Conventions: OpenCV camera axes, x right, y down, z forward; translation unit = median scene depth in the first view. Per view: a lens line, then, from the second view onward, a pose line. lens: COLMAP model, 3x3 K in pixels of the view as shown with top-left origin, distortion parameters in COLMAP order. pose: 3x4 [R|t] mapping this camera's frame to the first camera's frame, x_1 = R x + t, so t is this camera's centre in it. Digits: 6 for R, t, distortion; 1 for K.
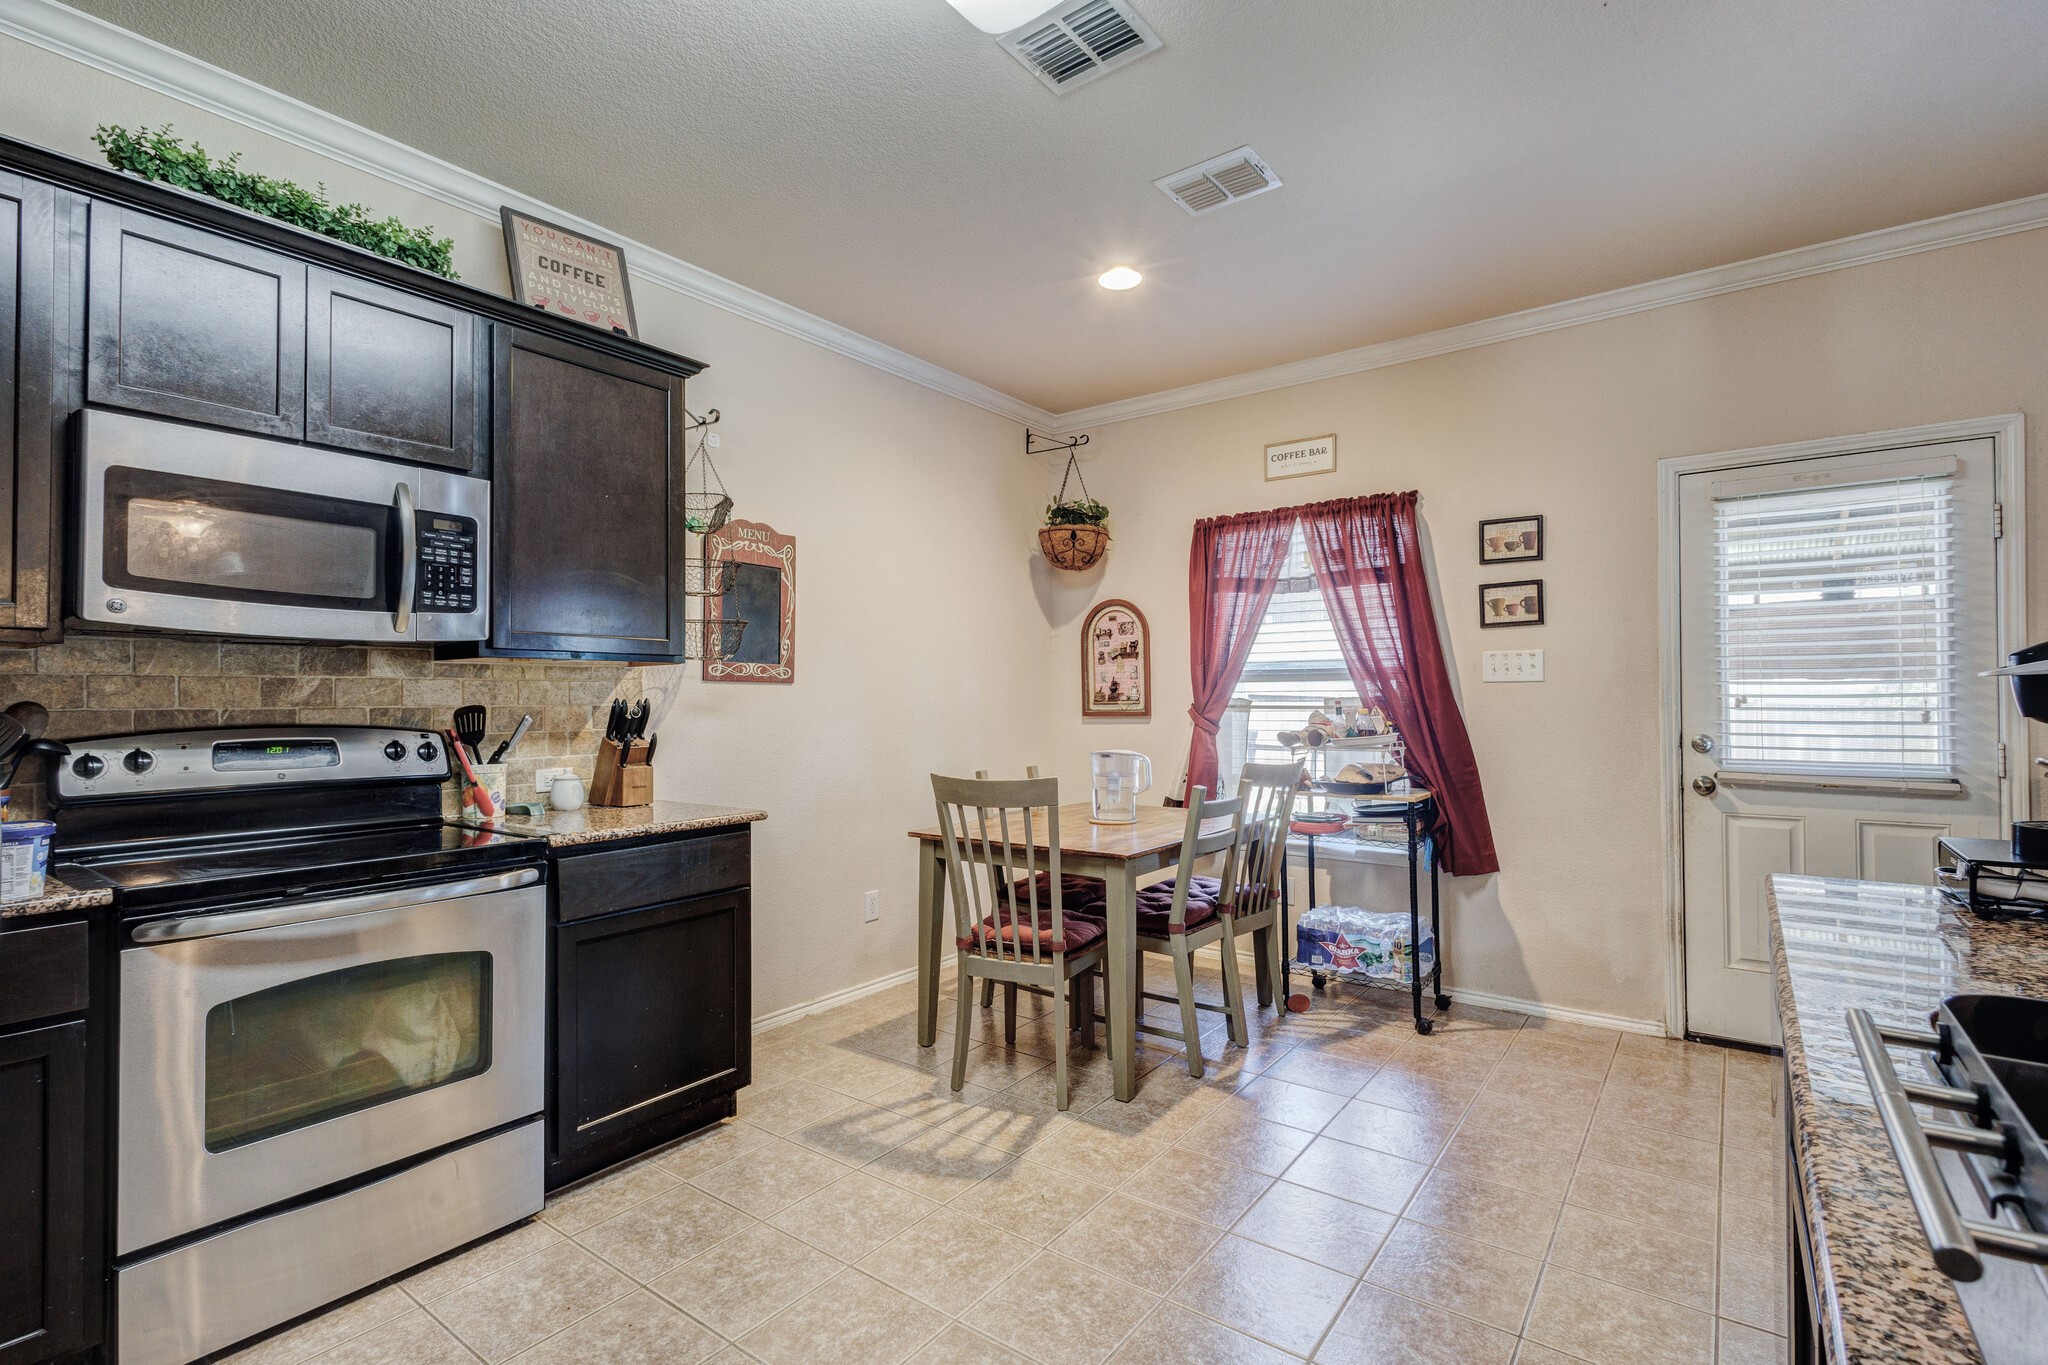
lens RADIAL K [[970.3, 0, 1024.6], [0, 970.3, 689.0], [0, 0, 1]] dist [0.011615, -0.001032]
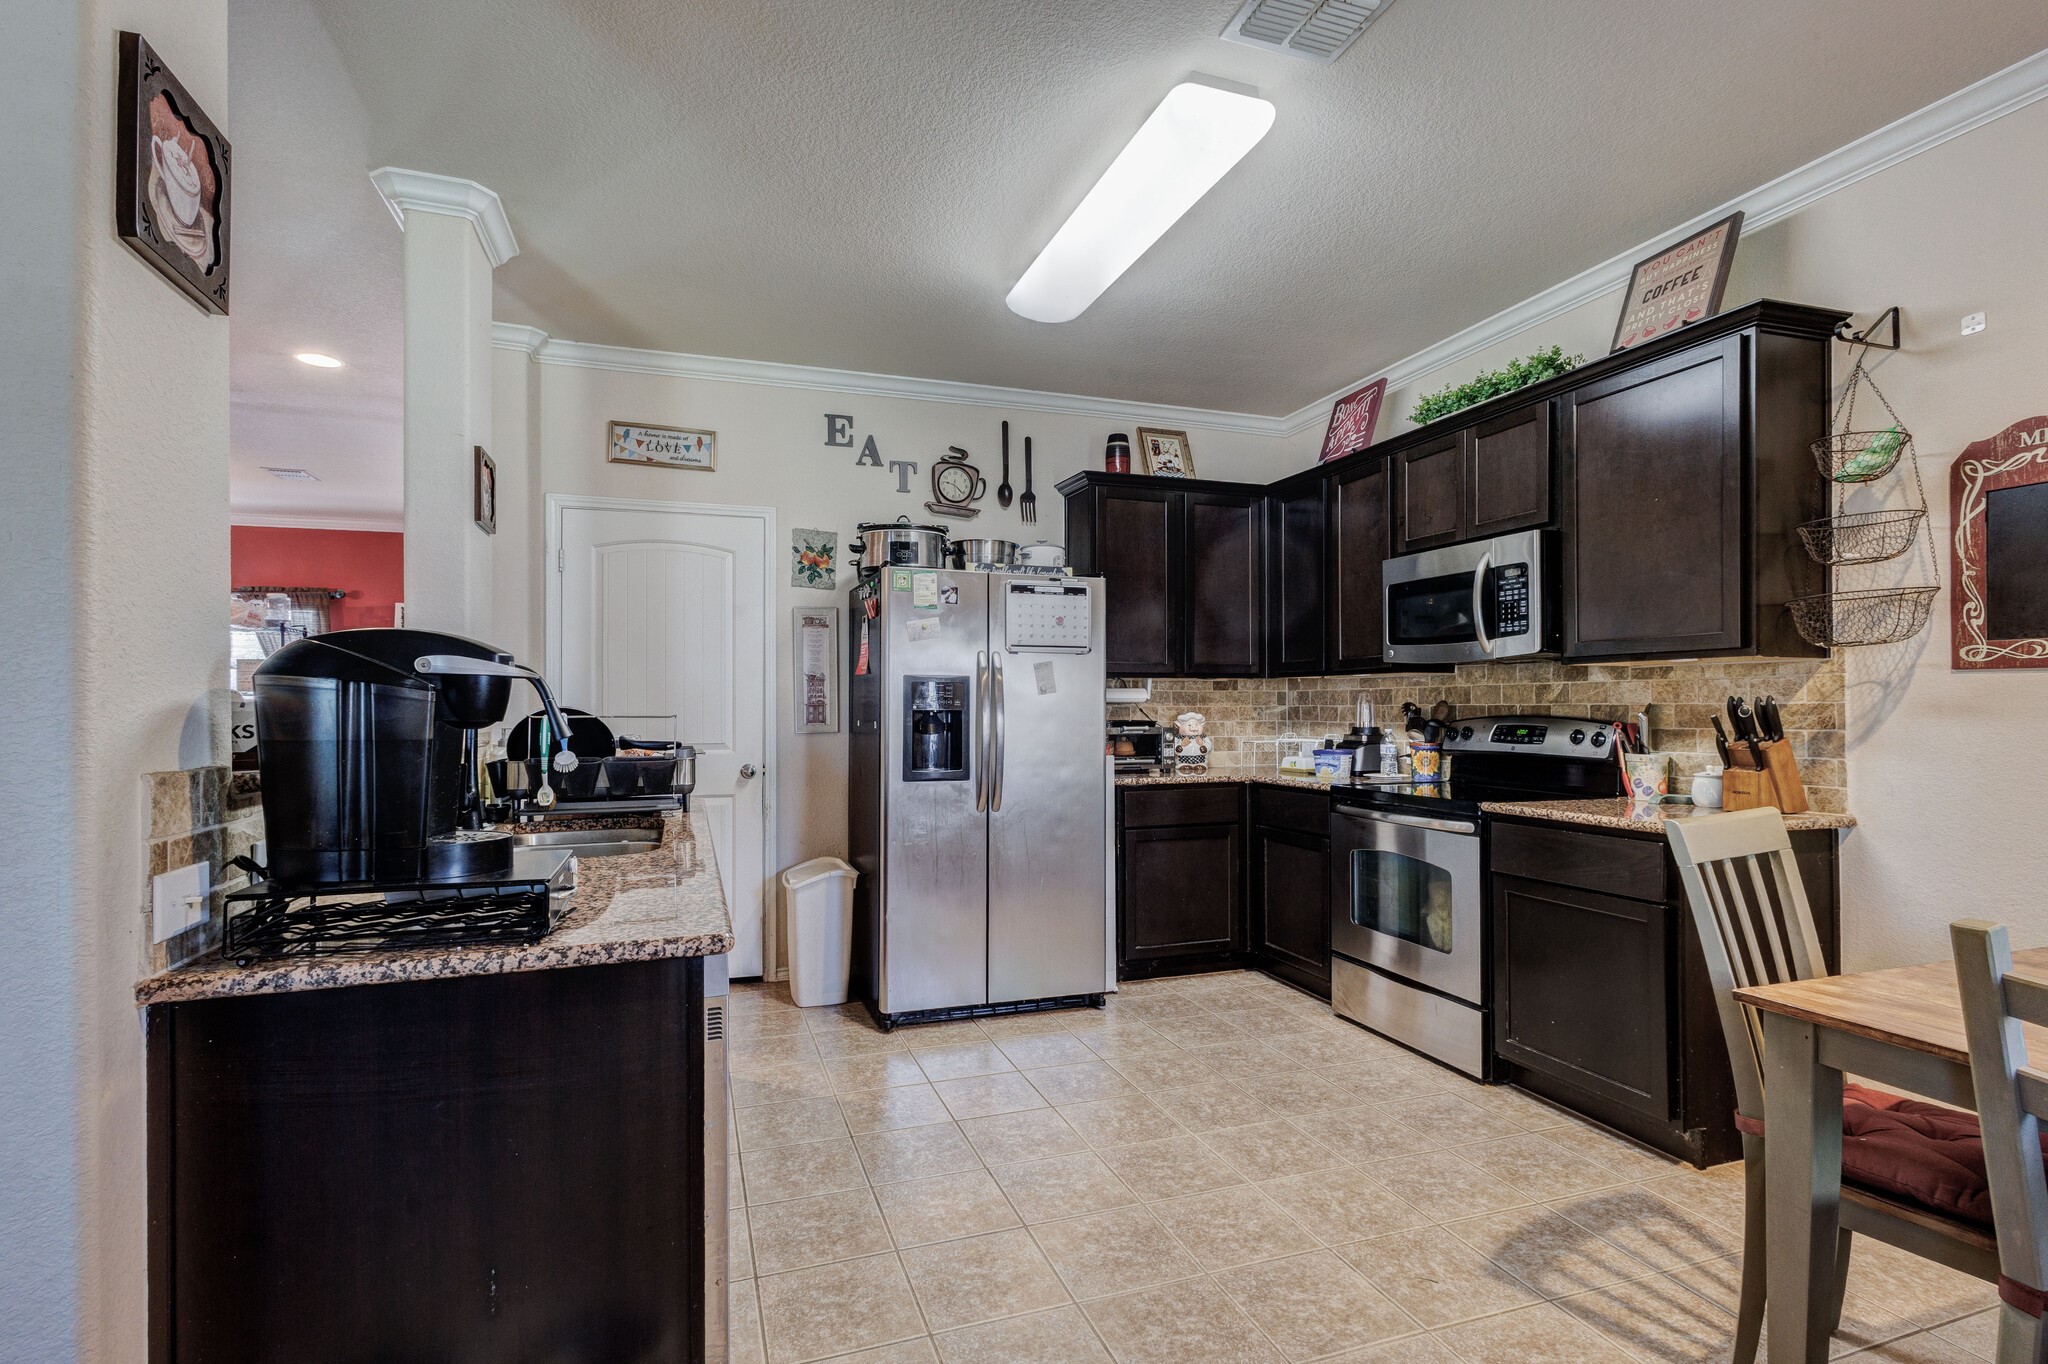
lens RADIAL K [[955.5, 0, 994.5], [0, 955.5, 692.9], [0, 0, 1]] dist [0.011196, -0.000092]
pose [[-0.580380, -0.003859, -0.814337, 0.845091], [0.016350, 0.999732, -0.016391, 0.011214], [0.814182, -0.022827, -0.580161, 1.074521]]
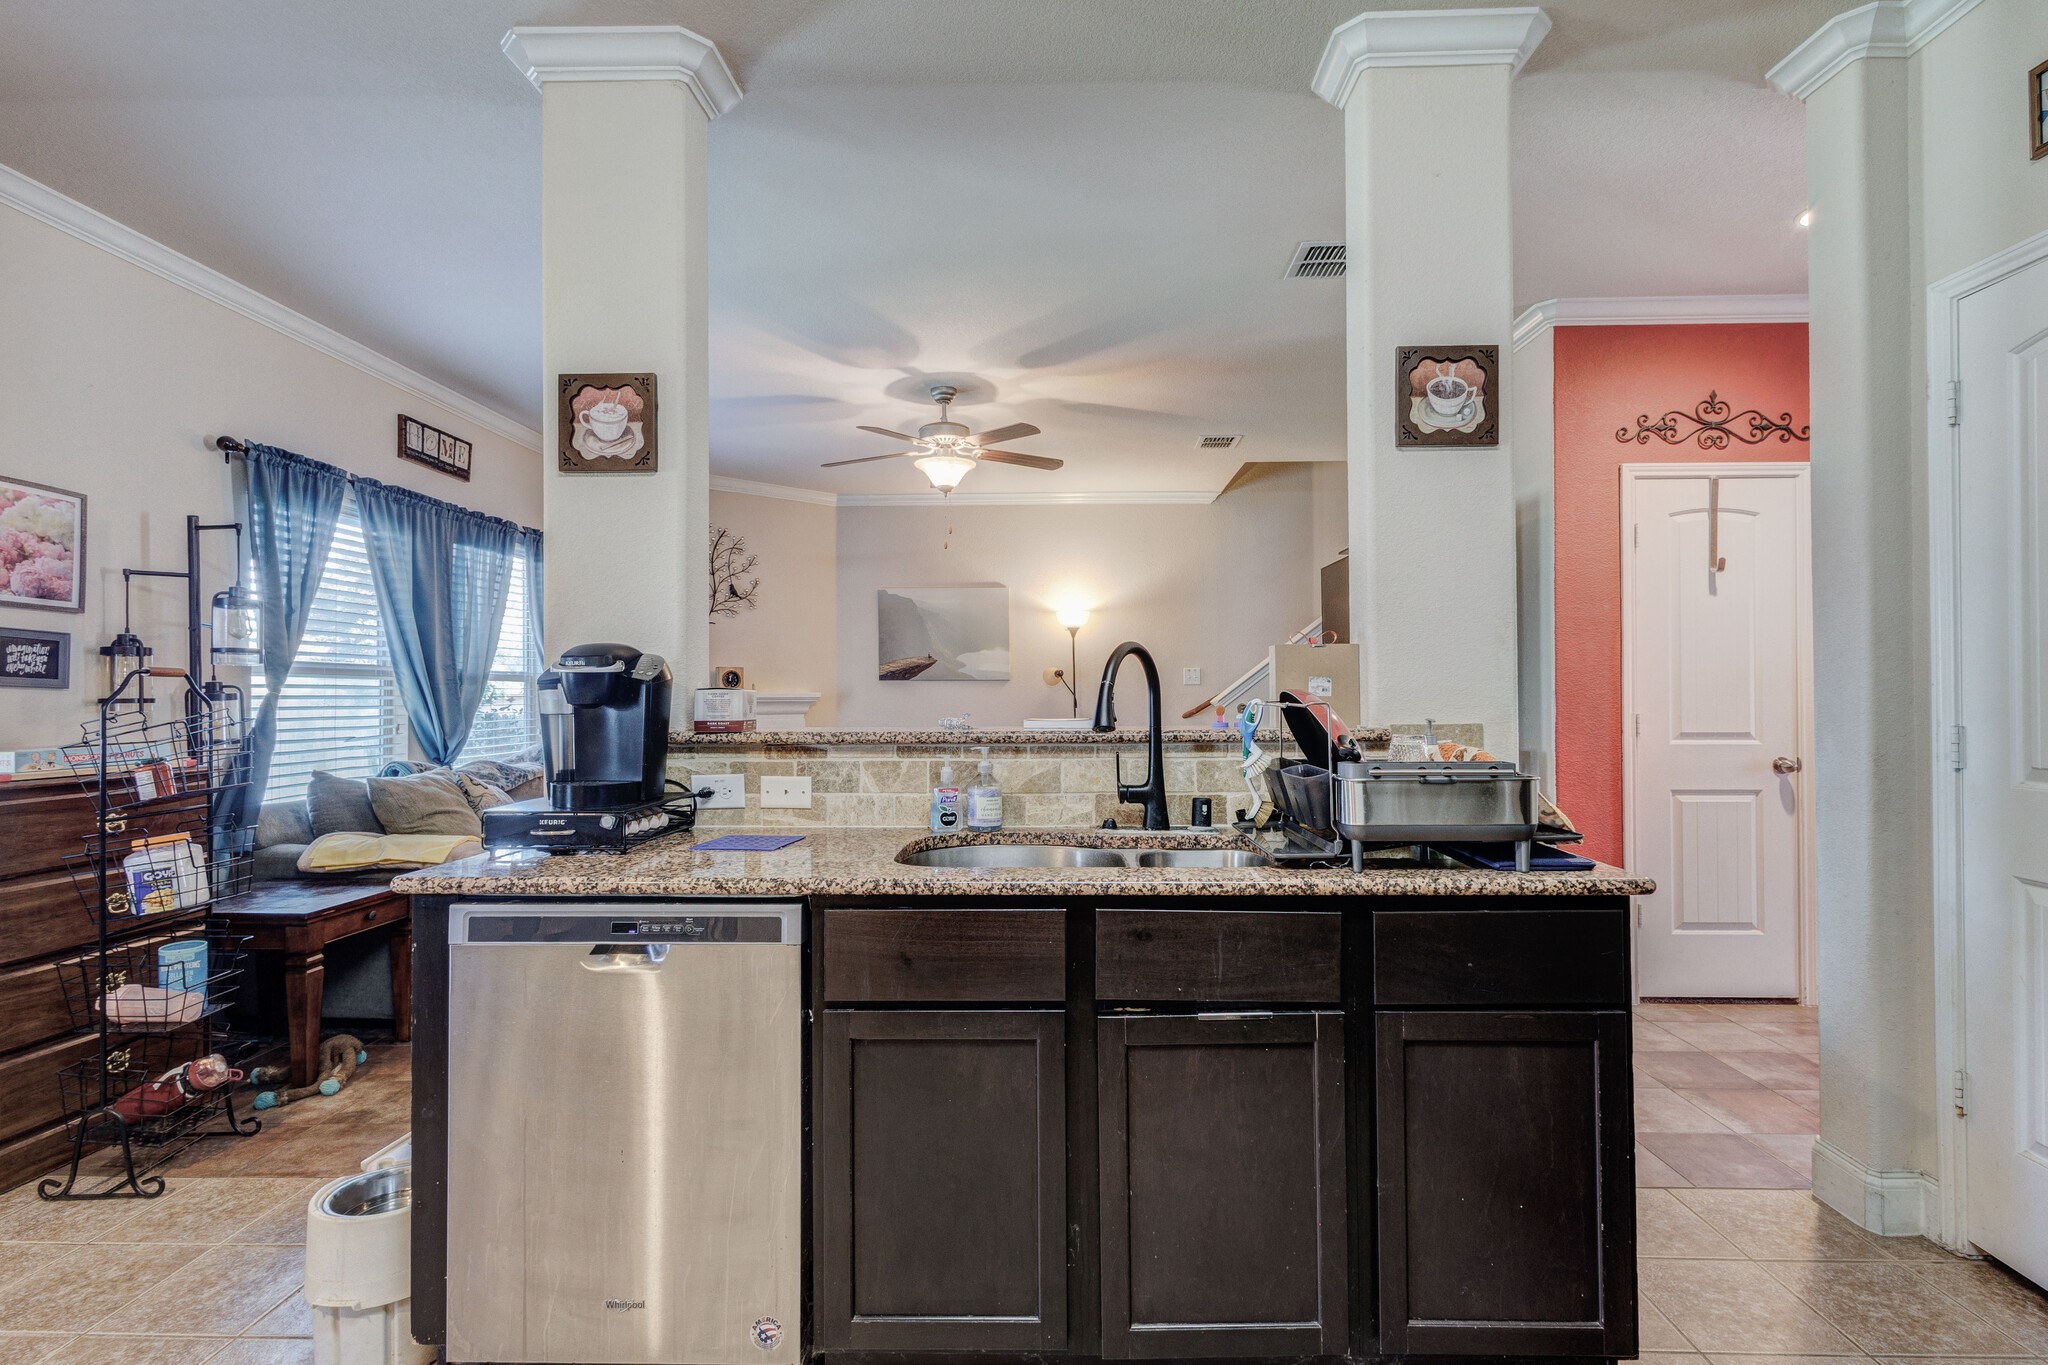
lens RADIAL K [[974.2, 0, 1040.4], [0, 974.2, 689.0], [0, 0, 1]] dist [0.001169, -0.000095]
pose [[-0.564341, 0.011203, 0.825466, -0.234403], [-0.005585, 0.999833, -0.017388, 0.015425], [-0.825523, -0.014423, -0.564184, 0.697474]]
